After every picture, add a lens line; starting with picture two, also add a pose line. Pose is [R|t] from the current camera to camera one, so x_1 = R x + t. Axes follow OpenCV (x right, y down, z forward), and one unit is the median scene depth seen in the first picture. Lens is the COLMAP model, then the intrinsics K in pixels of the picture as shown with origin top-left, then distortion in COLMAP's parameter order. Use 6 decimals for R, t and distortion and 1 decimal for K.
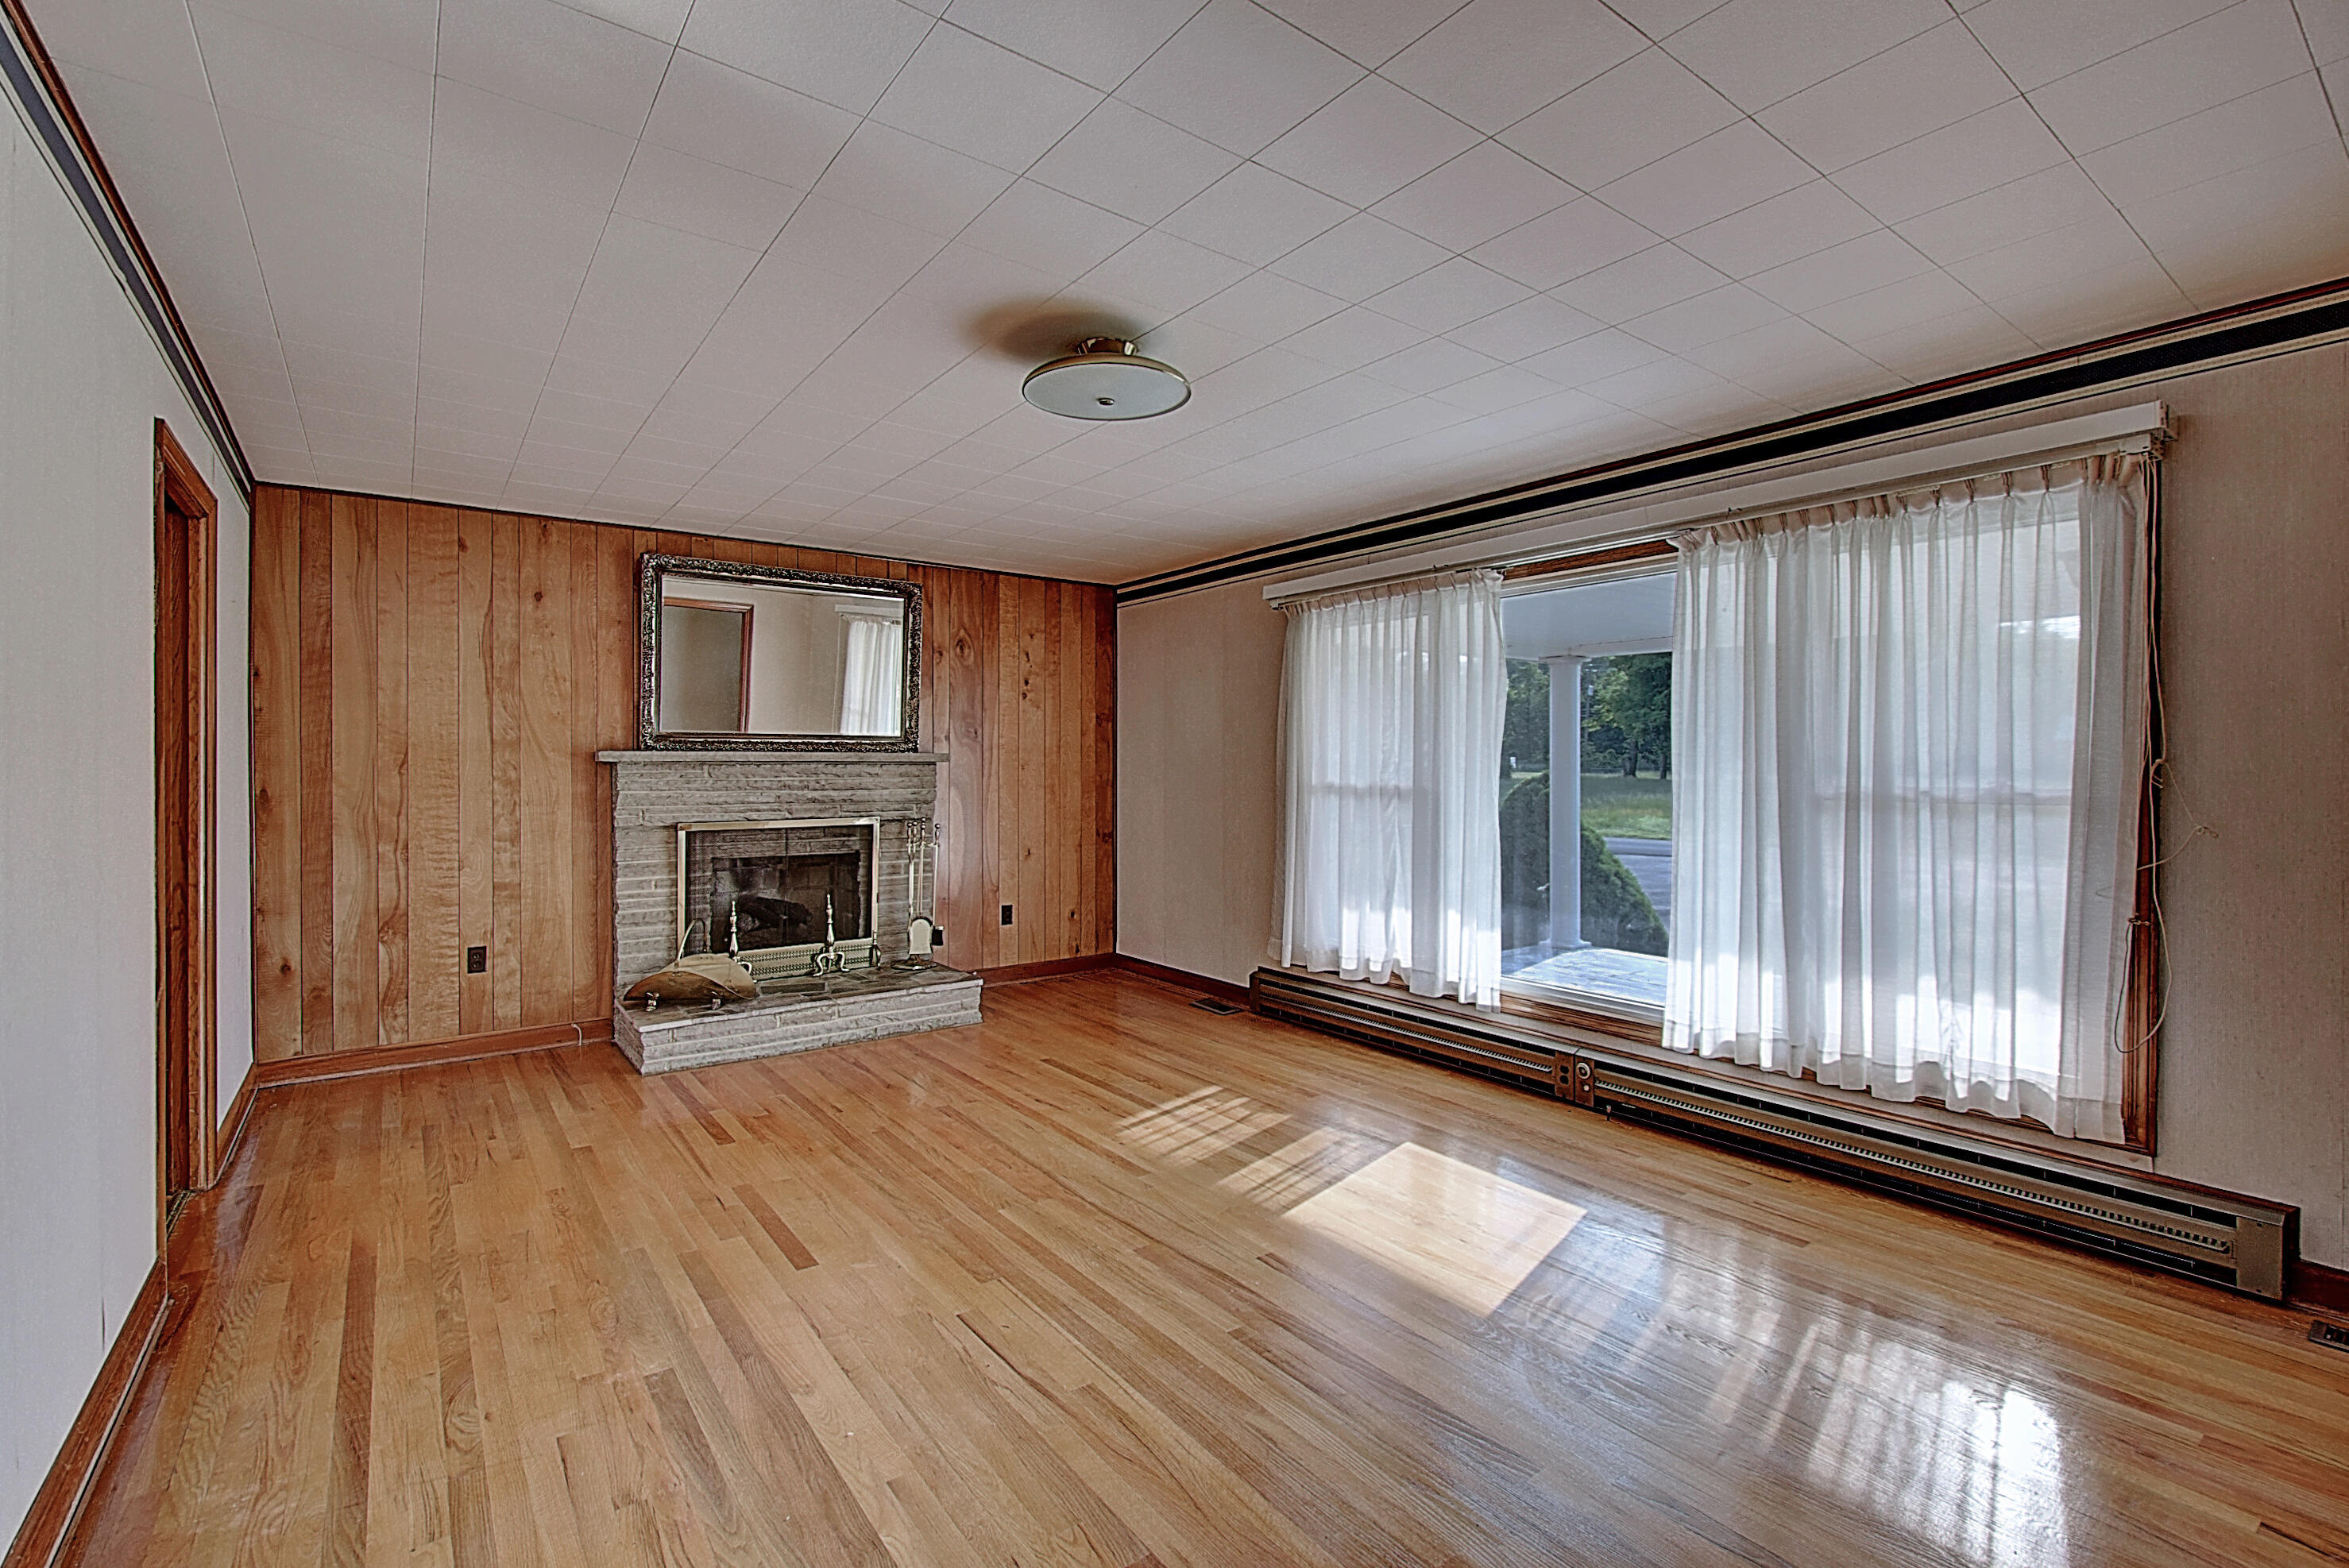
lens RADIAL K [[1041.2, 0, 1169.7], [0, 1041.2, 764.7], [0, 0, 1]] dist [-0.001571, -0.000592]
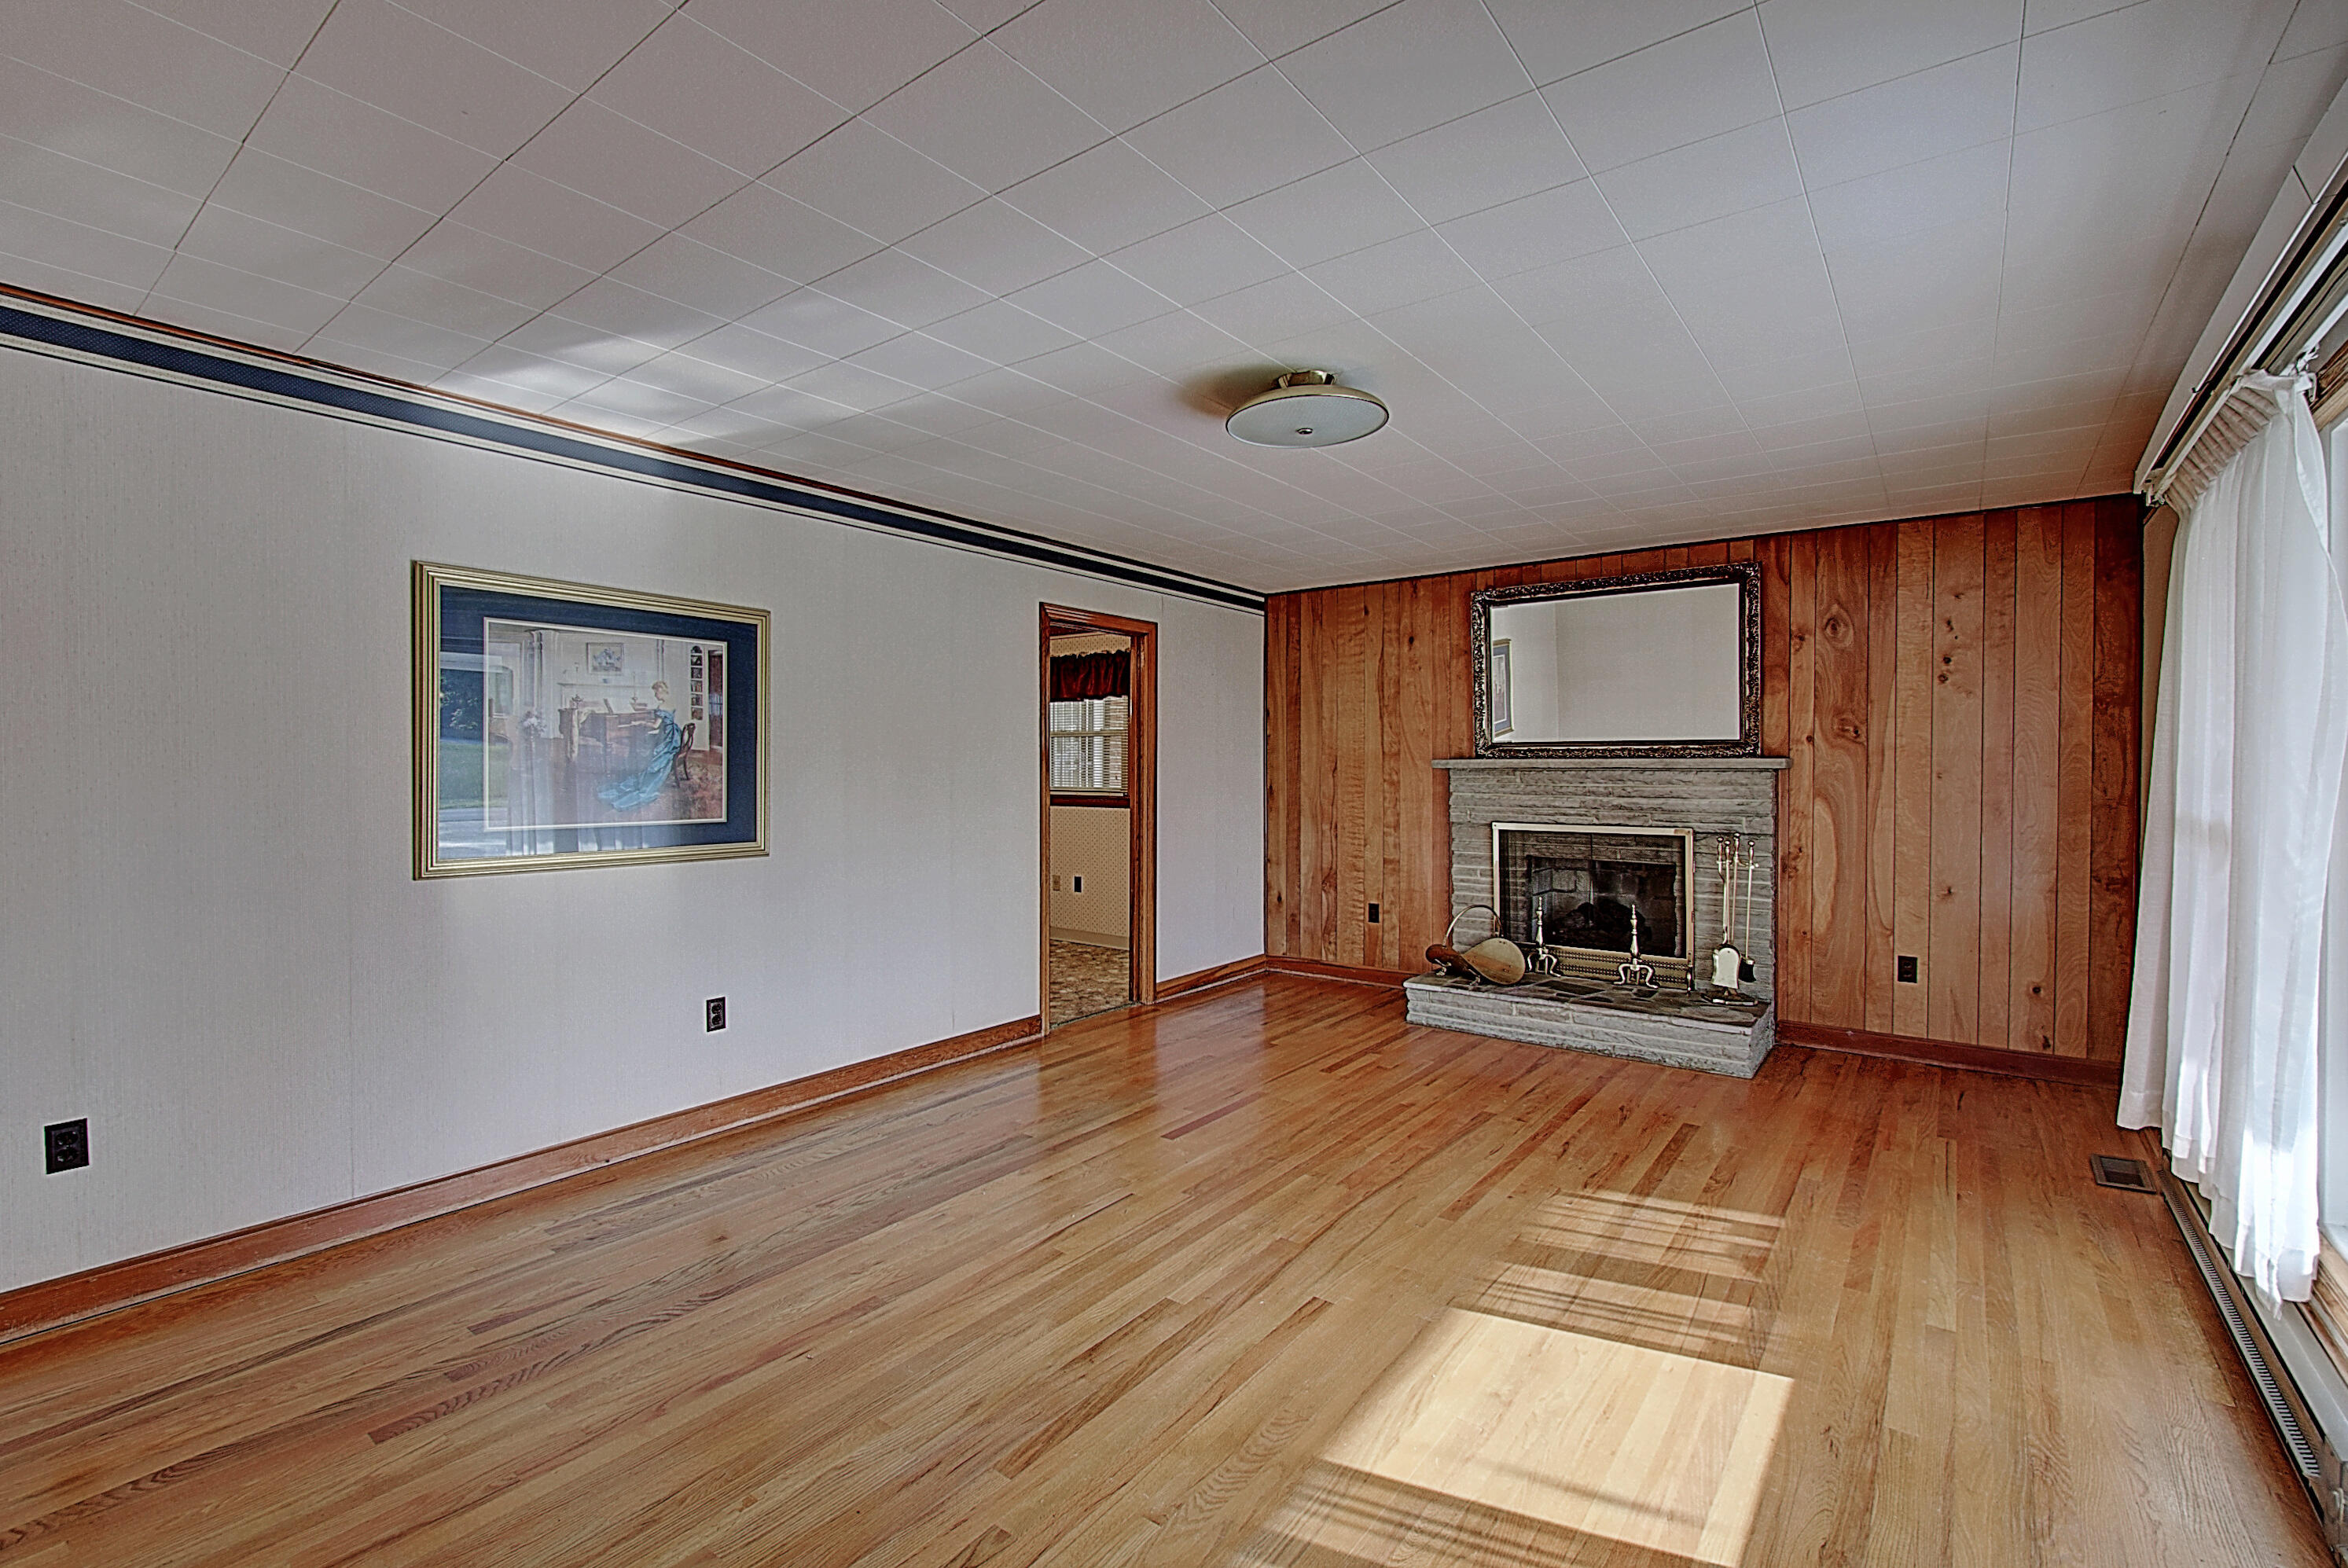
lens RADIAL K [[1040.8, 0, 1169.2], [0, 1040.8, 764.7], [0, 0, 1]] dist [-0.001571, -0.000592]
pose [[0.274930, -0.001456, -0.961463, 0.557139], [-0.000689, 0.999998, -0.001712, -0.004649], [0.961464, 0.001133, 0.274928, 0.357804]]
